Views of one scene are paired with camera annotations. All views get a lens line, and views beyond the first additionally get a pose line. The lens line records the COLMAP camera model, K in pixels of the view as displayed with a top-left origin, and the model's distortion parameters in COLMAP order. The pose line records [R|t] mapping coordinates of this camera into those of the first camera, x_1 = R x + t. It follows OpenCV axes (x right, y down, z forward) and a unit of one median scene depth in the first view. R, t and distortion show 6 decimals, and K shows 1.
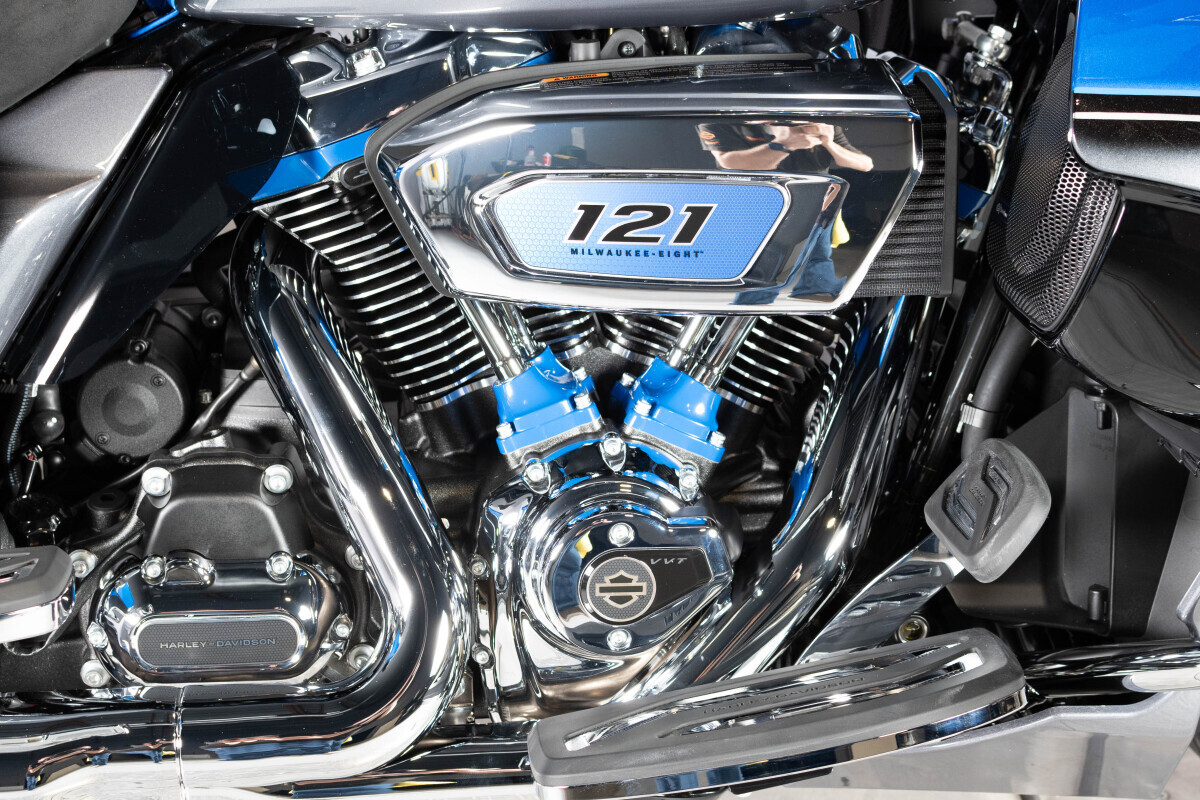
lens RADIAL K [[2099.8, 0, 594.7], [0, 2099.8, 435.5], [0, 0, 1]] dist [0.000930, 0.000000]
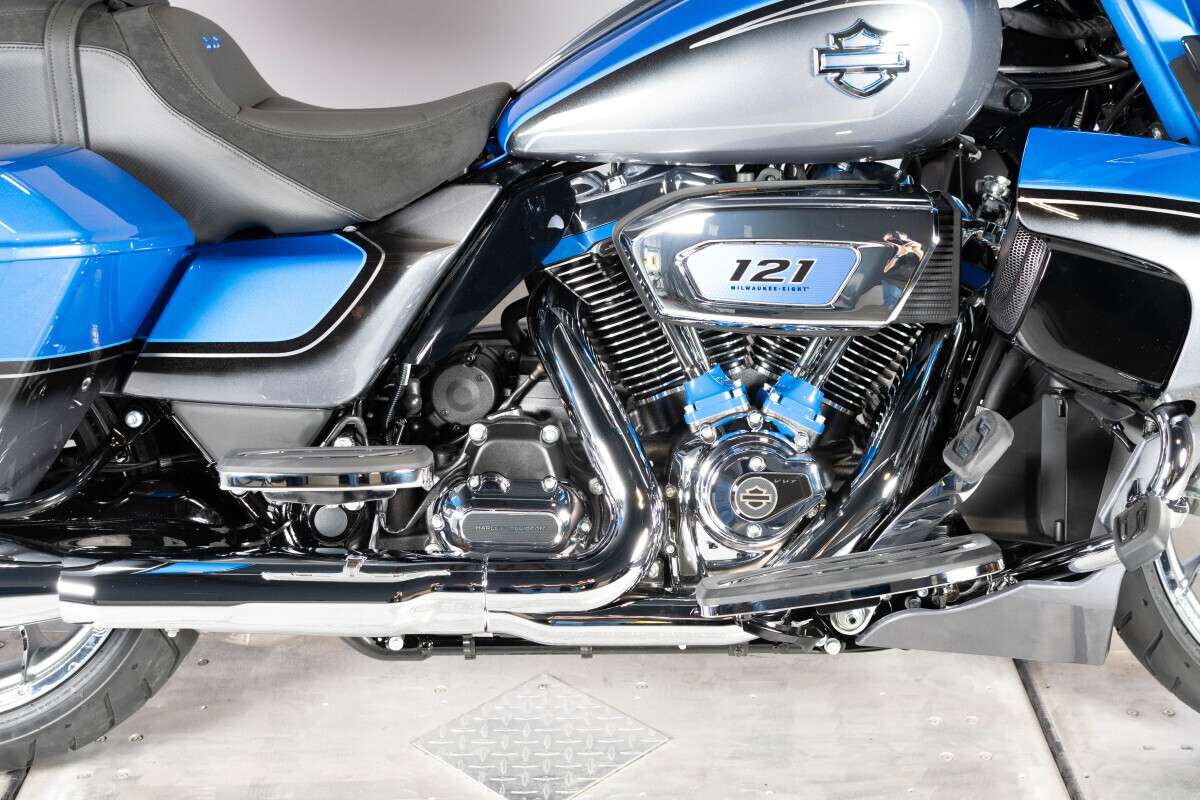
lens RADIAL K [[1824.0, 0, 597.2], [0, 1824.0, 397.1], [0, 0, 1]] dist [-0.005499, 0.000000]
pose [[0.993758, 0.030035, -0.107437, 0.038791], [-0.045364, 0.988650, -0.143223, 0.198697], [0.101916, 0.147203, 0.983842, -0.413368]]
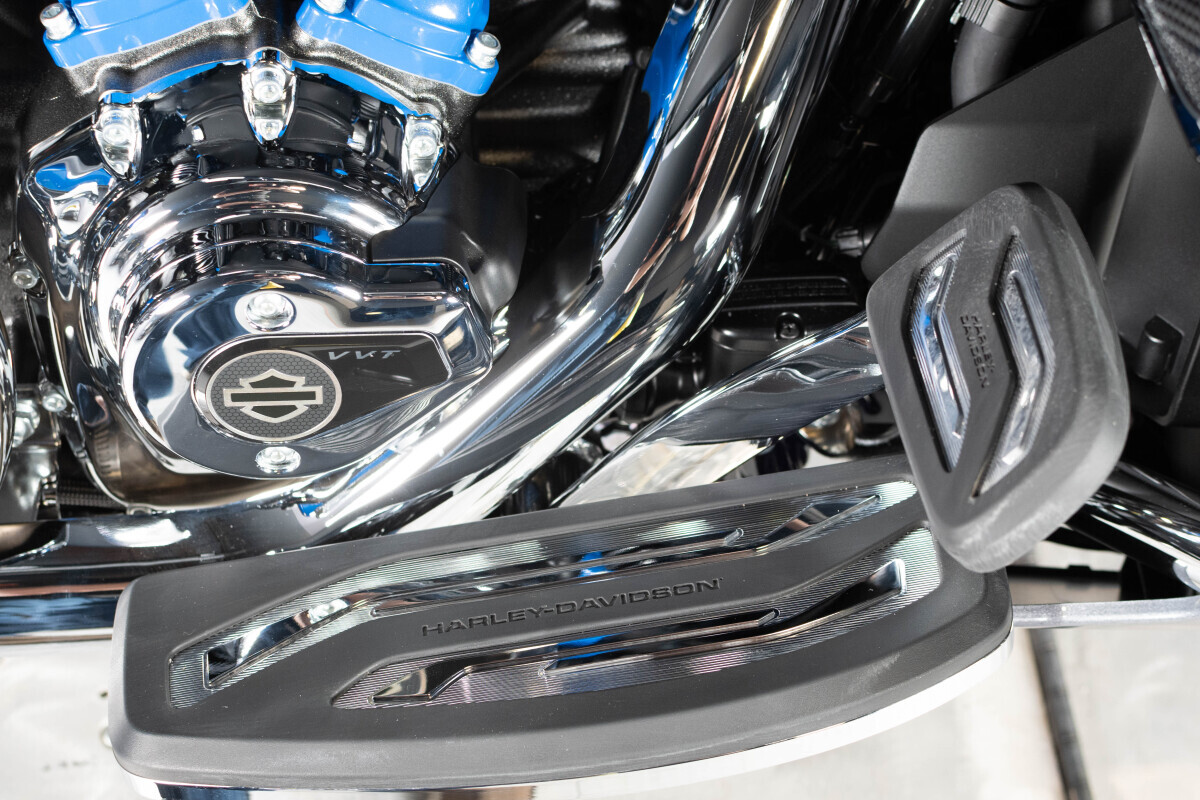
lens RADIAL K [[1981.2, 0, 600.2], [0, 1981.2, 403.5], [0, 0, 1]] dist [0.012040, 0.000000]
pose [[0.998510, 0.031796, 0.044356, 0.069621], [-0.049679, 0.866018, 0.497539, -0.169414], [-0.022594, -0.499001, 0.866307, 0.551061]]
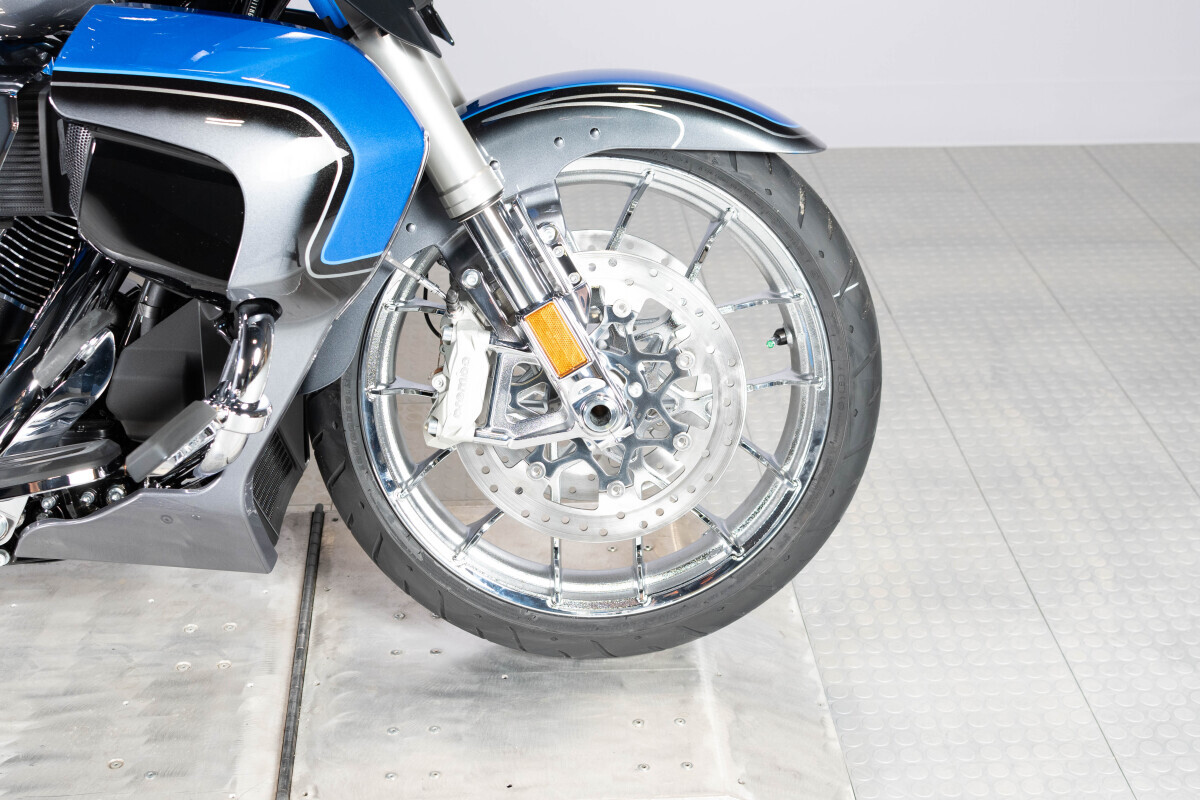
lens RADIAL K [[1824.0, 0, 607.1], [0, 1824.0, 404.1], [0, 0, 1]] dist [-0.005499, 0.000000]
pose [[0.999277, 0.025204, -0.028467, 0.573498], [-0.027301, 0.996746, -0.075848, 0.154290], [0.026463, 0.076570, 0.996713, -0.303592]]
